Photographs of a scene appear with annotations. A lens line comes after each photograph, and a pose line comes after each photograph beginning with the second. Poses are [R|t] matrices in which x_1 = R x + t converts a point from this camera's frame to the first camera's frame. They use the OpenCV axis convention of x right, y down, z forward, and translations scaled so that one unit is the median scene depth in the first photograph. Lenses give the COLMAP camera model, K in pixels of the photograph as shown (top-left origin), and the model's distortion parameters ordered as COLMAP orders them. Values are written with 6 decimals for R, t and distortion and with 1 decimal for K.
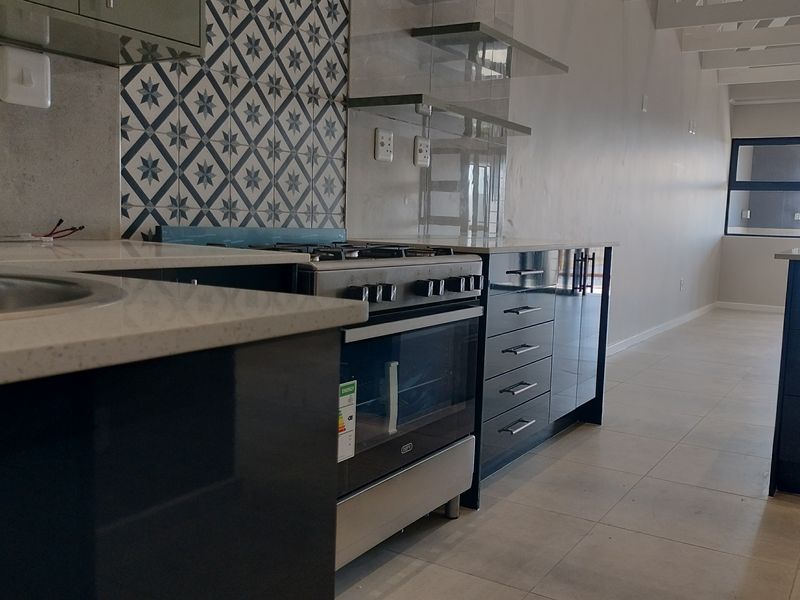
lens RADIAL K [[774.3, 0, 404.2], [0, 774.3, 299.9], [0, 0, 1]] dist [0.049551, -0.080780]
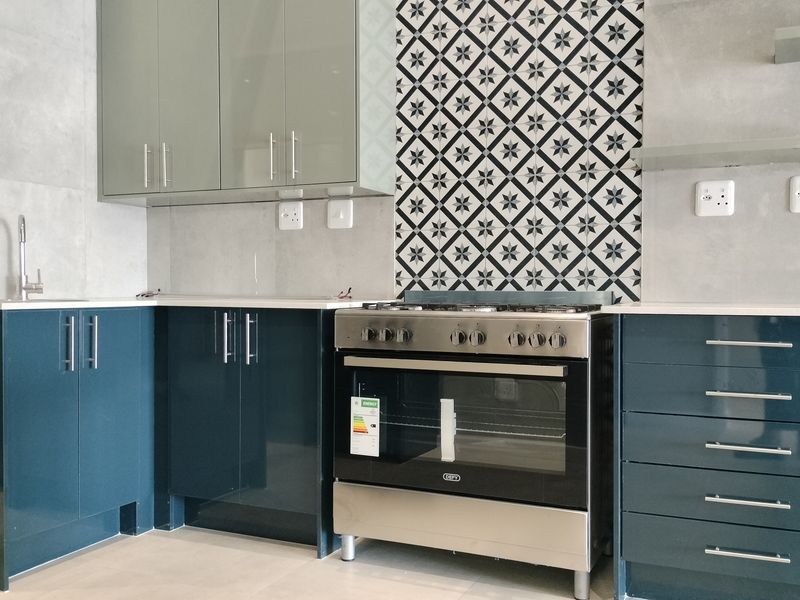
lens RADIAL K [[774.3, 0, 404.2], [0, 774.3, 299.9], [0, 0, 1]] dist [0.049551, -0.080780]
pose [[0.133858, -0.014325, -0.990897, 1.189040], [-0.095124, 0.995093, -0.027236, -0.033637], [0.986425, 0.097904, 0.131838, 0.779327]]
